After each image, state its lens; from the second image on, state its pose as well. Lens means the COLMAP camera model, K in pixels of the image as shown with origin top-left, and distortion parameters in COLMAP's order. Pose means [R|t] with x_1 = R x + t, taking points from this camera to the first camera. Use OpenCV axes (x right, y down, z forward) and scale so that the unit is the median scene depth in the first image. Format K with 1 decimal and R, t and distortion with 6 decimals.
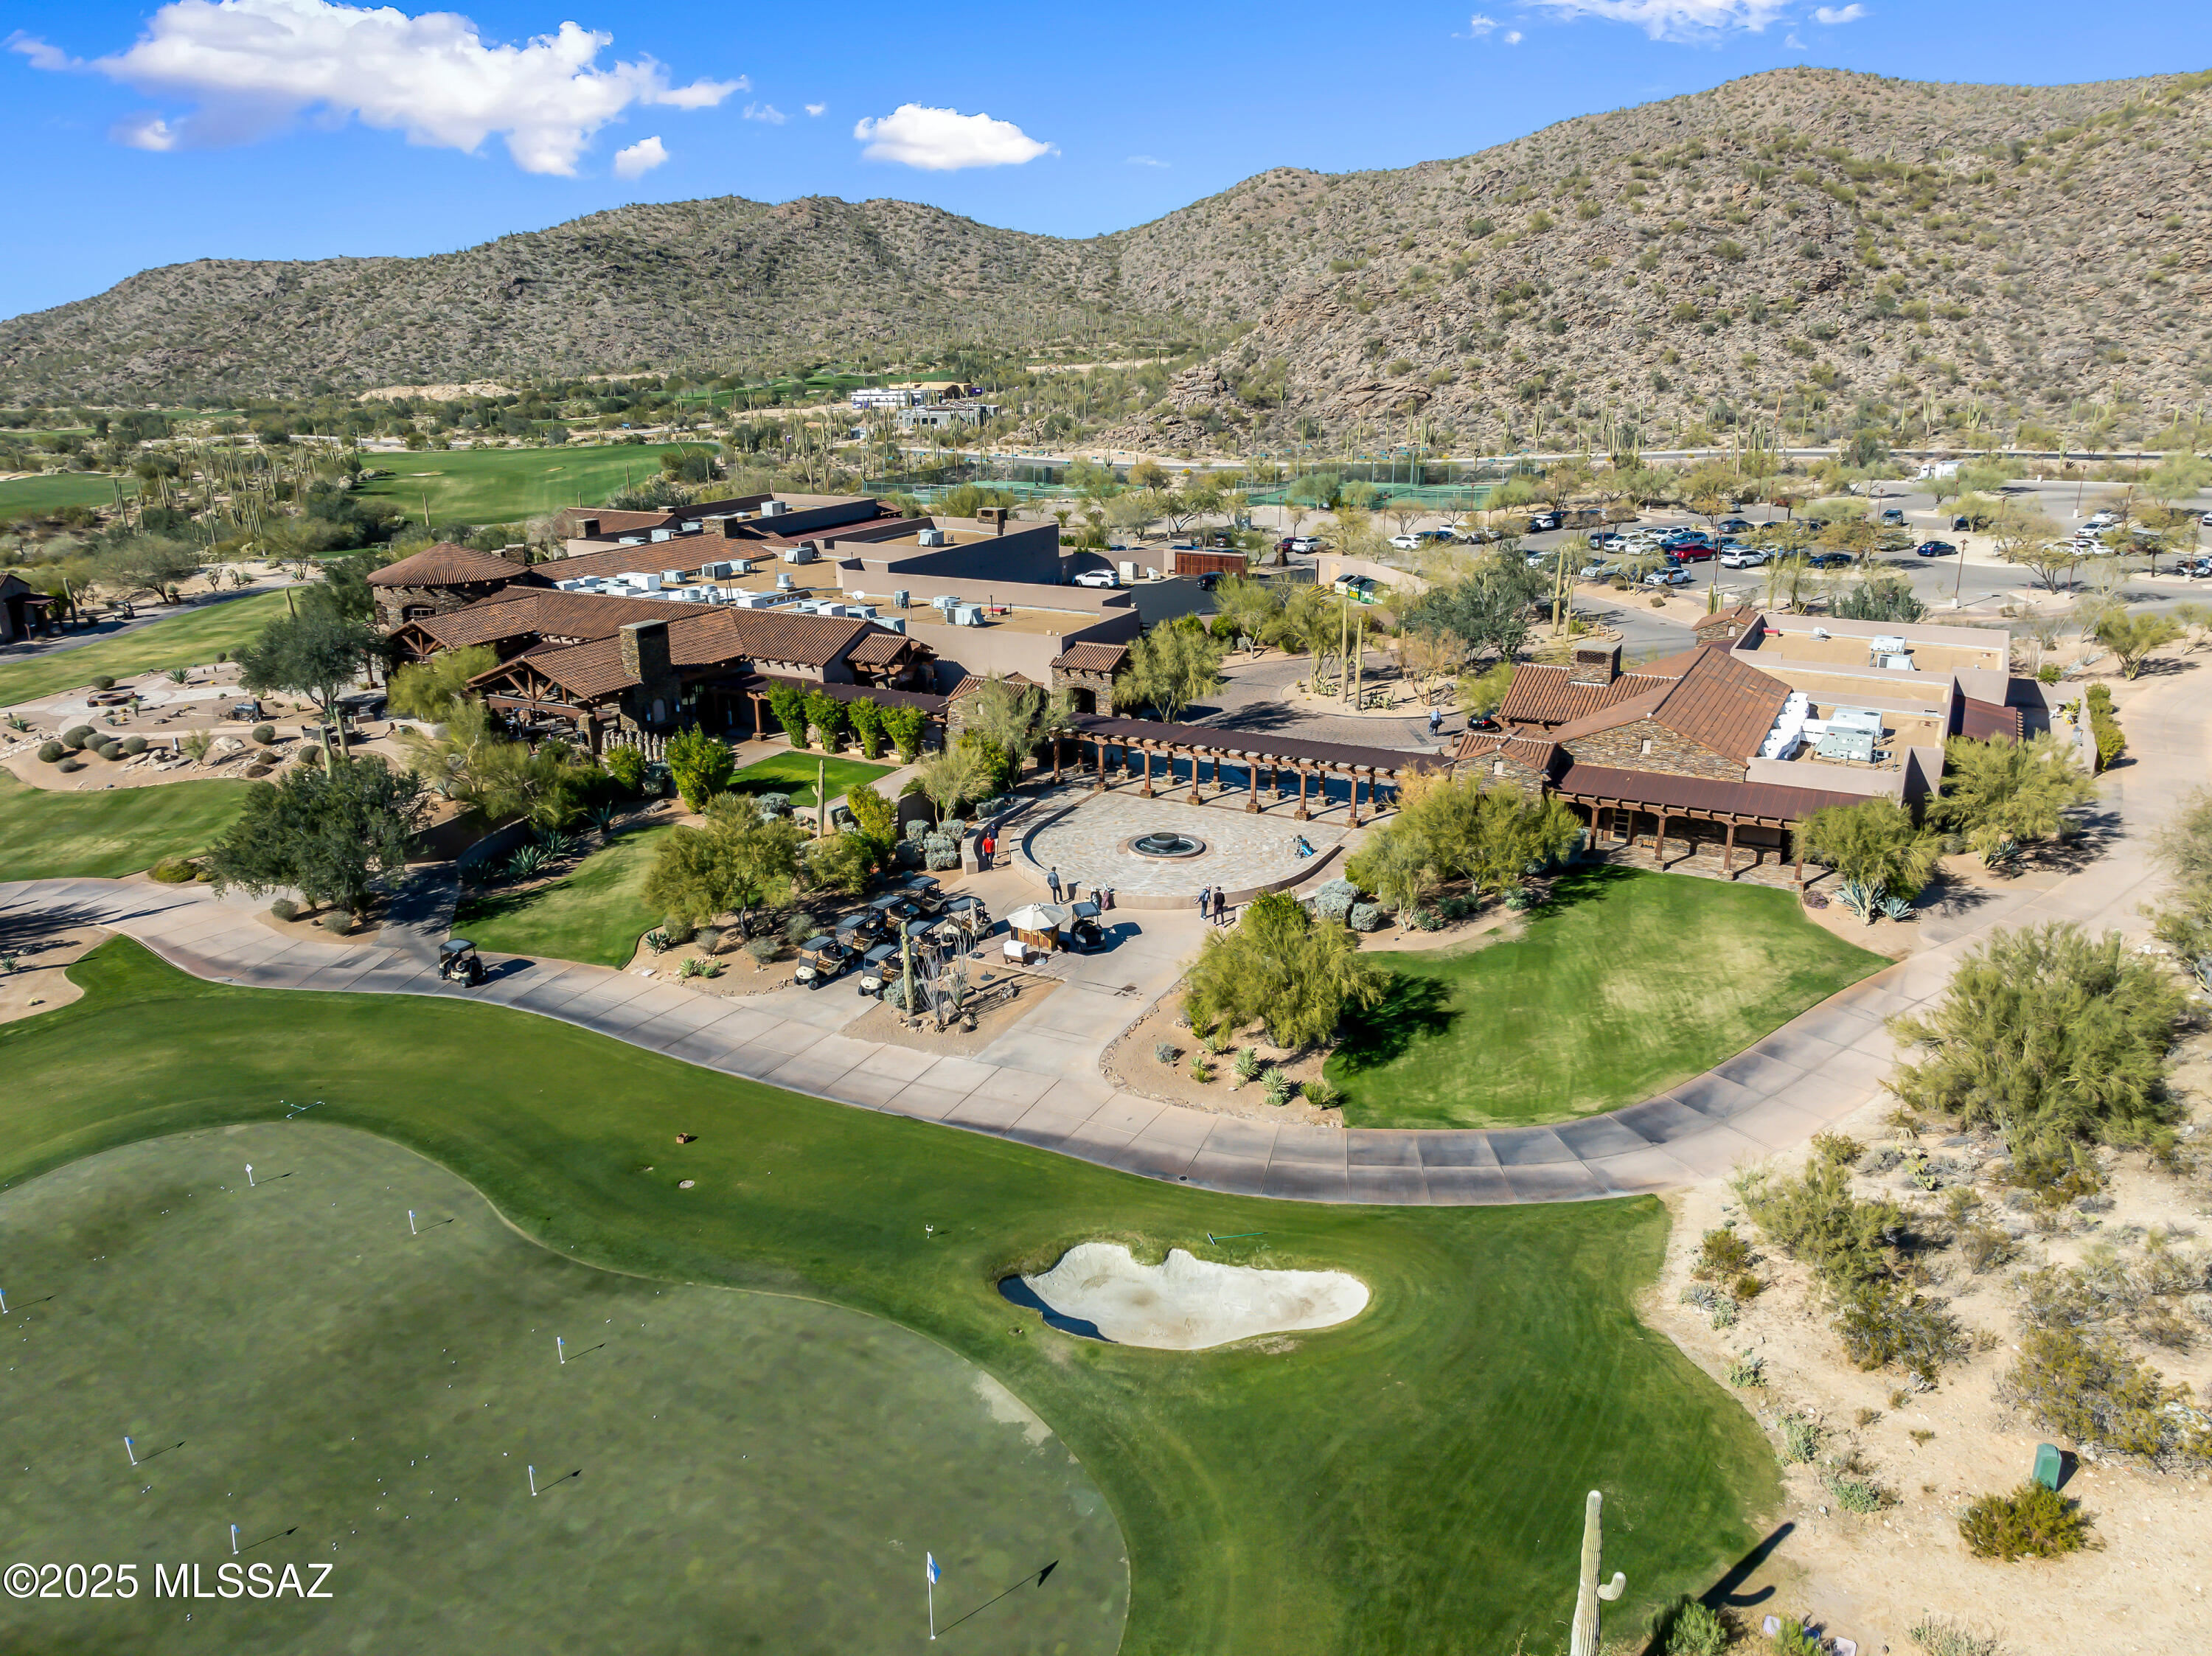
lens RADIAL K [[1718.1, 0, 1106.0], [0, 1718.1, 828.0], [0, 0, 1]] dist [-0.035553, 0.027654]
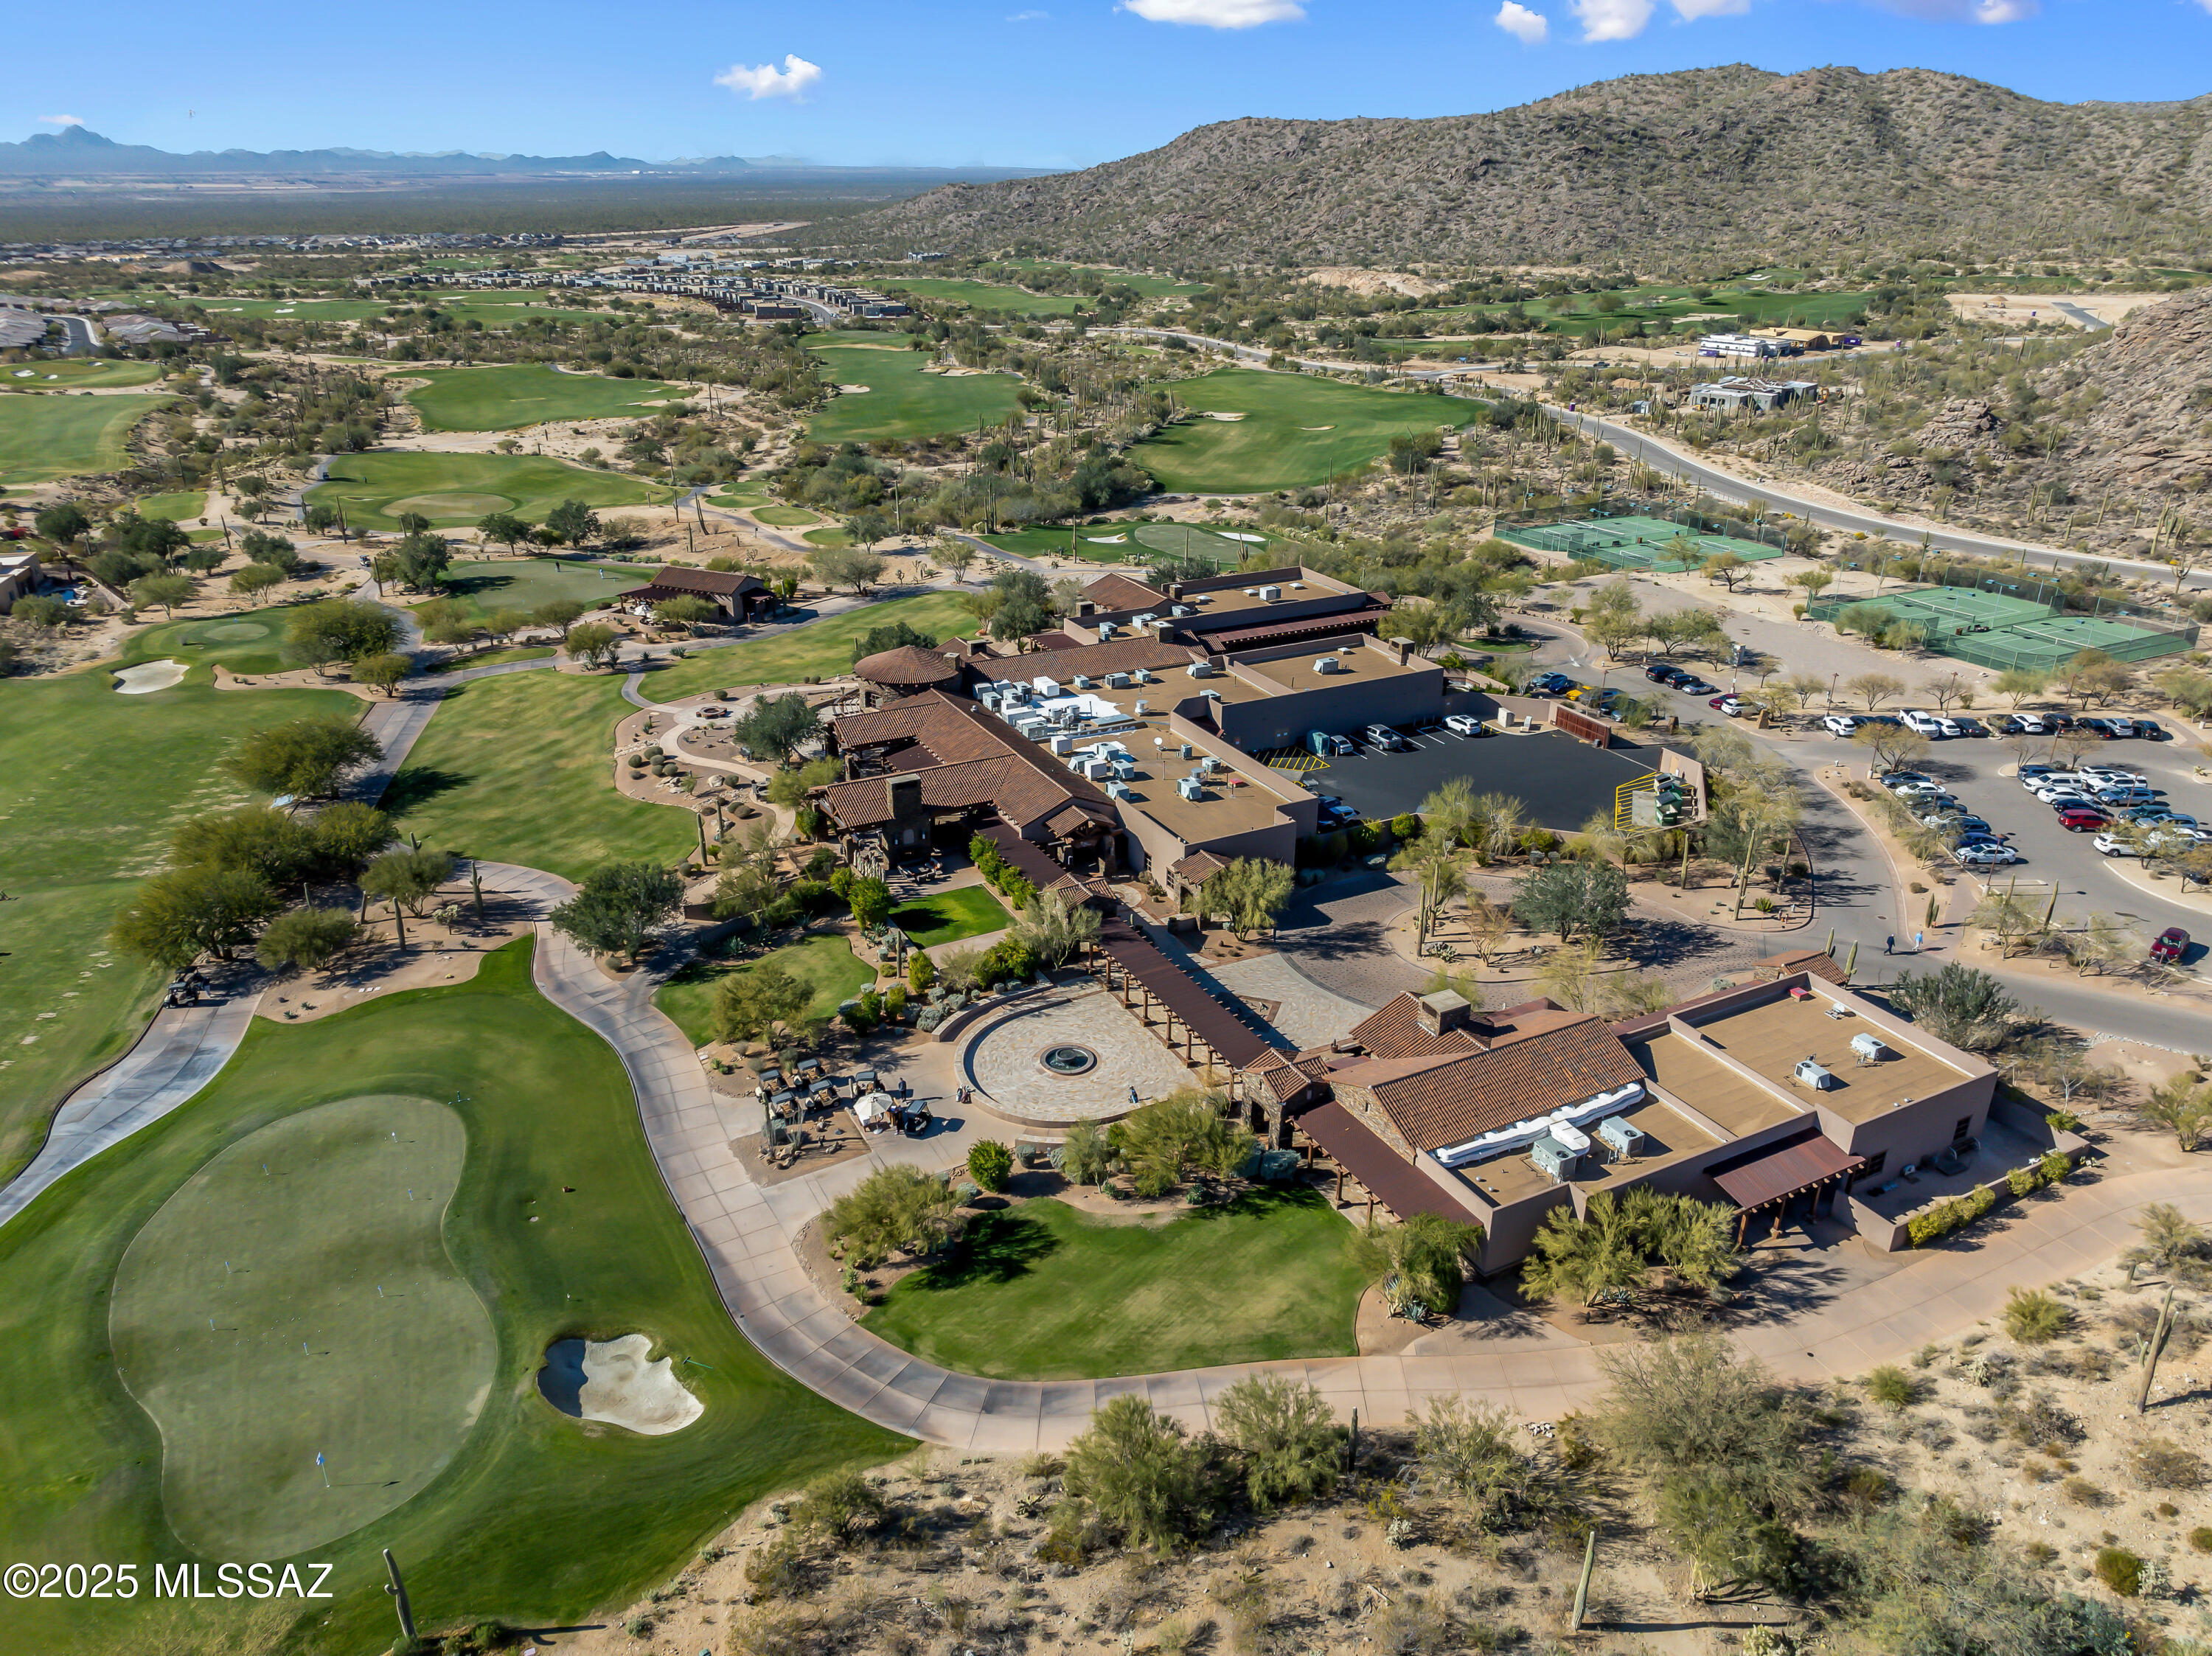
lens RADIAL K [[1718.1, 0, 1106.0], [0, 1718.1, 828.0], [0, 0, 1]] dist [-0.035553, 0.027654]
pose [[0.821625, 0.238764, -0.517614, 0.100248], [-0.177641, 0.970079, 0.165502, -0.055580], [0.541643, -0.044031, 0.839455, -0.019699]]
